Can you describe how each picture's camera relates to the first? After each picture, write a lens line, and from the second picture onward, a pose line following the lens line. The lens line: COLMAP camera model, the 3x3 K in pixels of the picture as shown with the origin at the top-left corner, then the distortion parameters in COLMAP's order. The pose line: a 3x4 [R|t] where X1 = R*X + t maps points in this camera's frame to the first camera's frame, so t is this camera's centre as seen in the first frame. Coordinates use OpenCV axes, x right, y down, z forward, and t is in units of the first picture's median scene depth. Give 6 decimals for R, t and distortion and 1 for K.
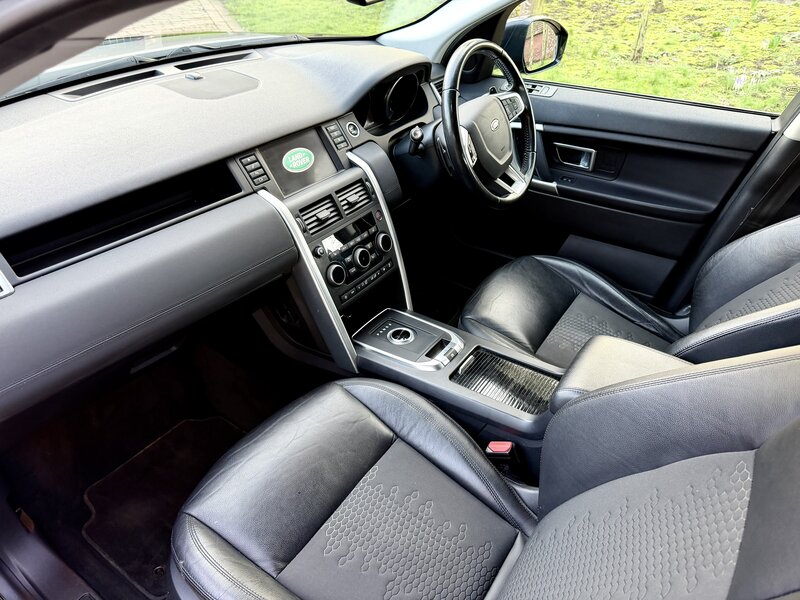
lens RADIAL K [[567.0, 0, 401.4], [0, 567.0, 297.7], [0, 0, 1]] dist [0.103861, -0.168983]
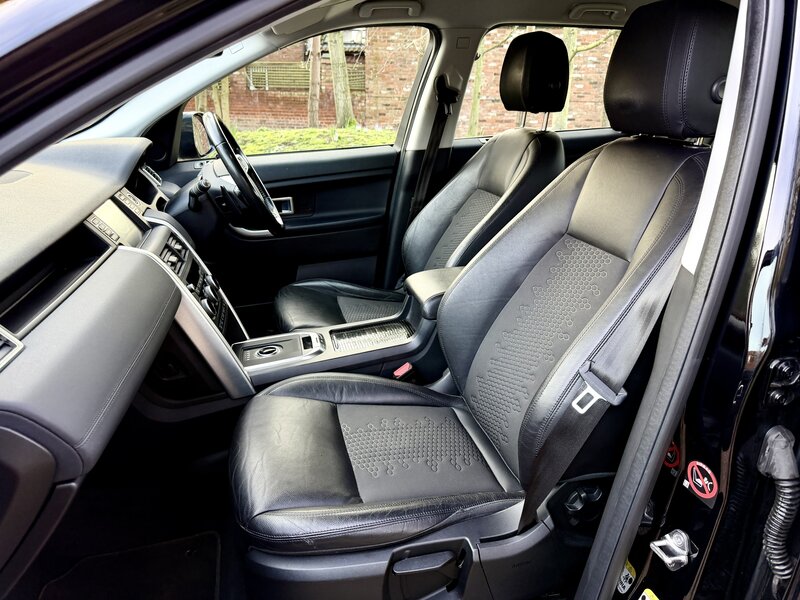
lens RADIAL K [[567.0, 0, 401.4], [0, 567.0, 297.7], [0, 0, 1]] dist [0.103861, -0.168983]
pose [[0.664385, -0.306243, 0.681768, -0.554481], [0.455936, 0.888872, -0.045039, 0.143774], [-0.592212, 0.340766, 0.730181, 0.002748]]
